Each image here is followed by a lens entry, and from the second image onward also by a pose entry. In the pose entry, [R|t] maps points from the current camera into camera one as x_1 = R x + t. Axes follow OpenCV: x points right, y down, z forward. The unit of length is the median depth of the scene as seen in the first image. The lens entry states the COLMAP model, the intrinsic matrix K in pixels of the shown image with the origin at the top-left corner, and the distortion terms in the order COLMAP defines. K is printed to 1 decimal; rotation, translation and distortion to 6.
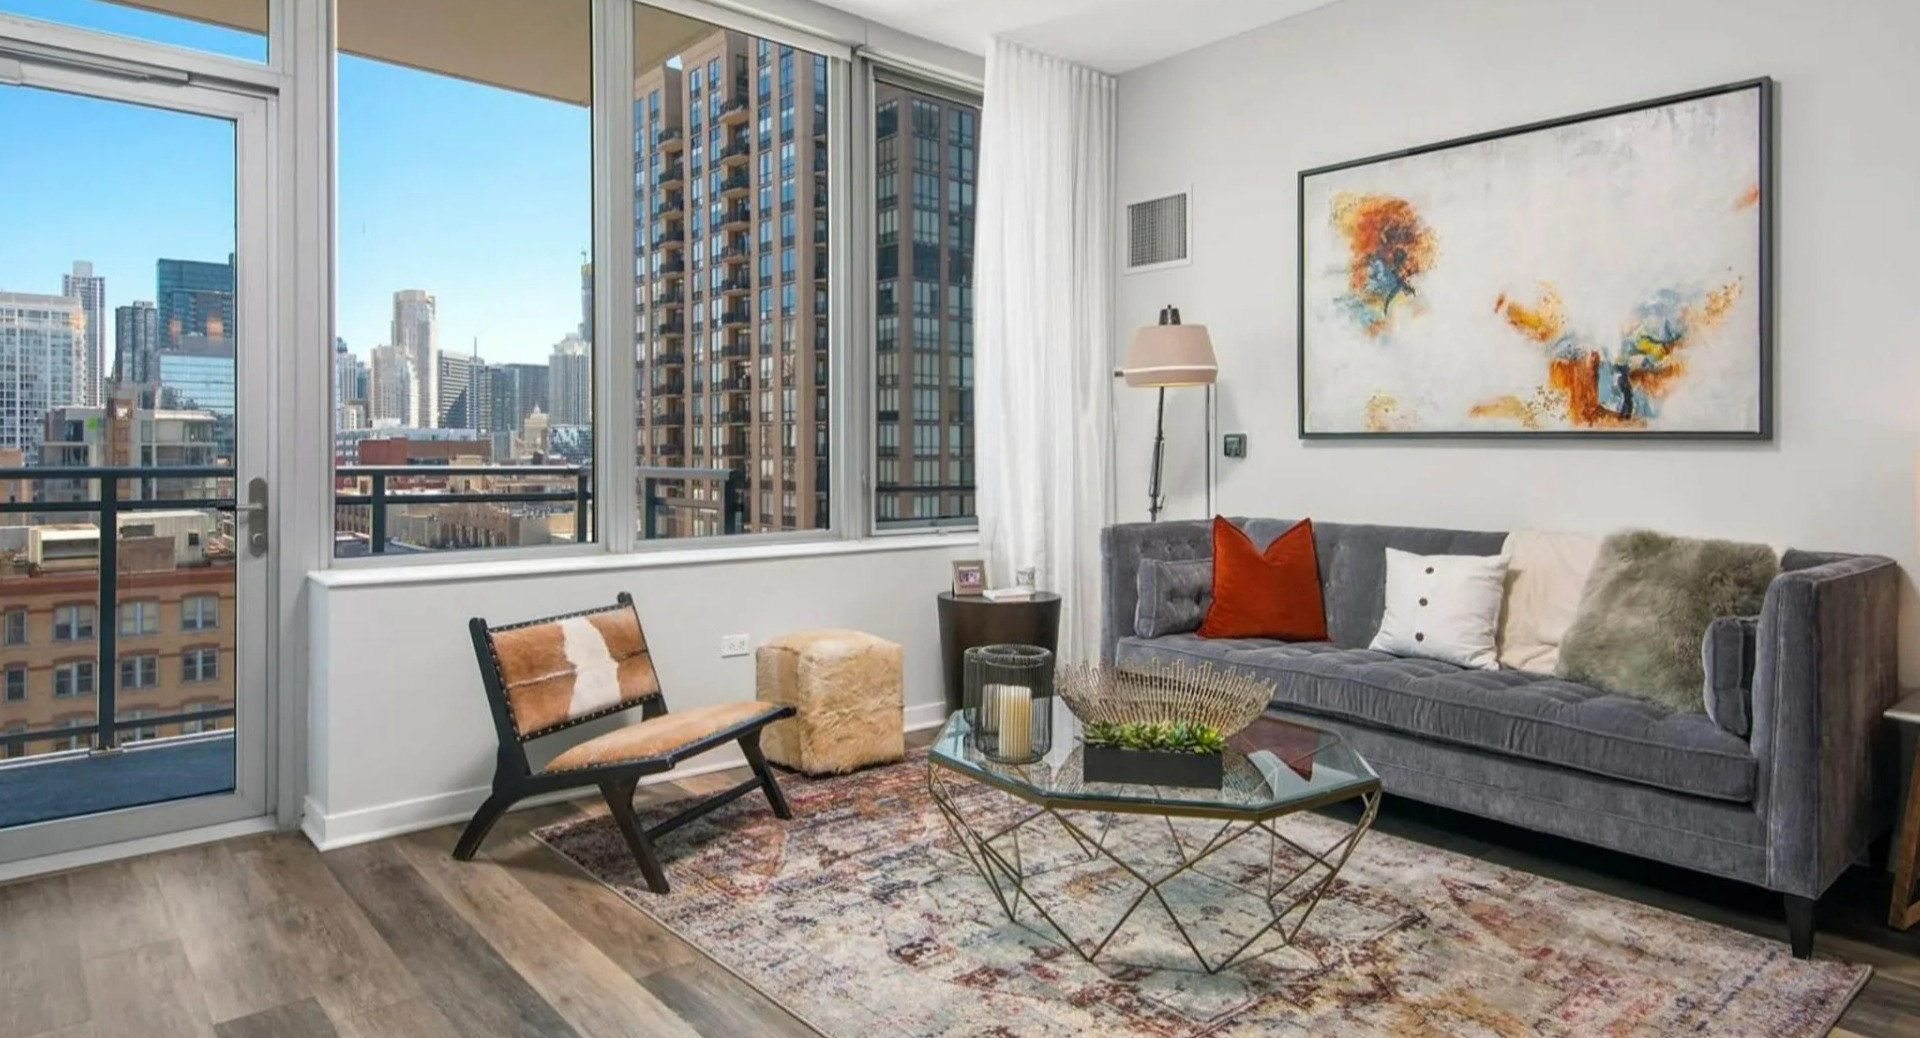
lens RADIAL K [[1064.7, 0, 956.6], [0, 1064.7, 455.0], [0, 0, 1]] dist [0.002583, 0.000320]
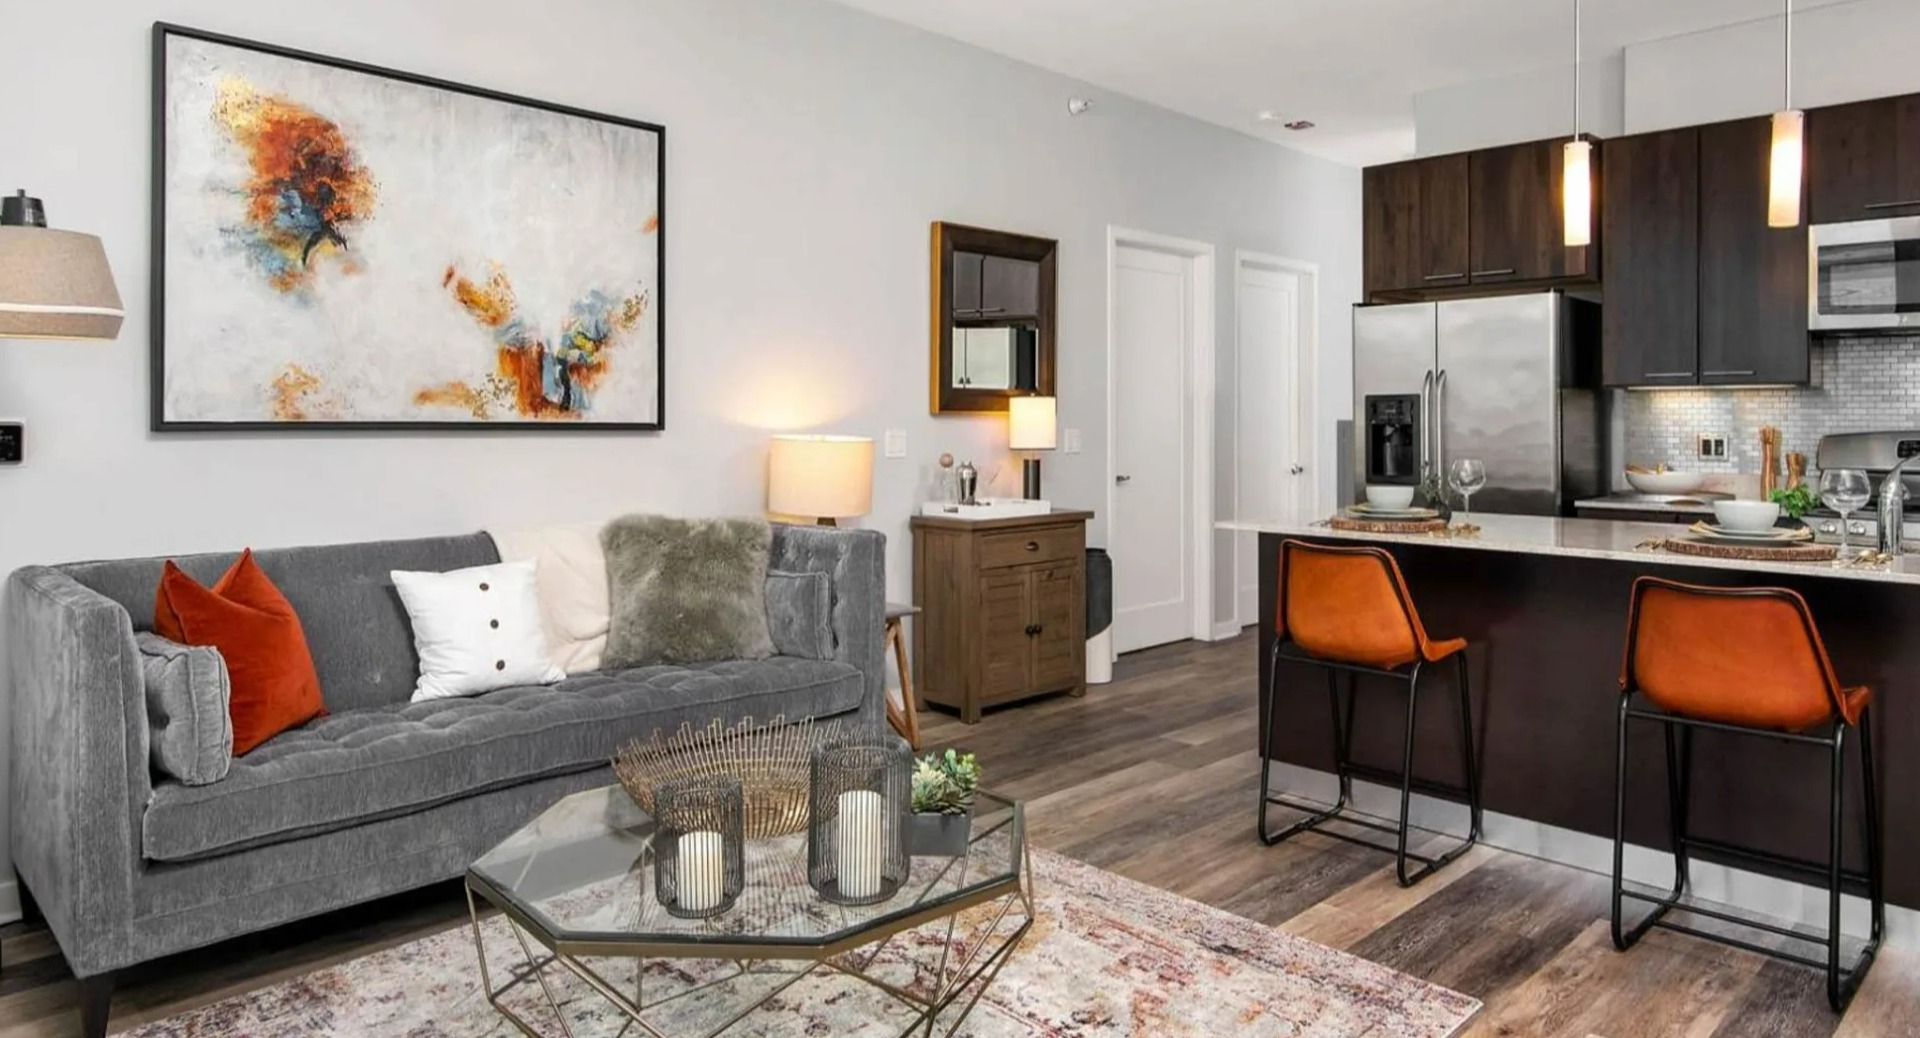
lens RADIAL K [[1181.9, 0, 954.5], [0, 1181.9, 411.1], [0, 0, 1]] dist [0.002029, -0.000226]
pose [[-0.055048, 0.002372, 0.998481, -0.507812], [0.004557, 0.999987, -0.002124, -0.027846], [-0.998473, 0.004433, -0.055058, 0.655653]]
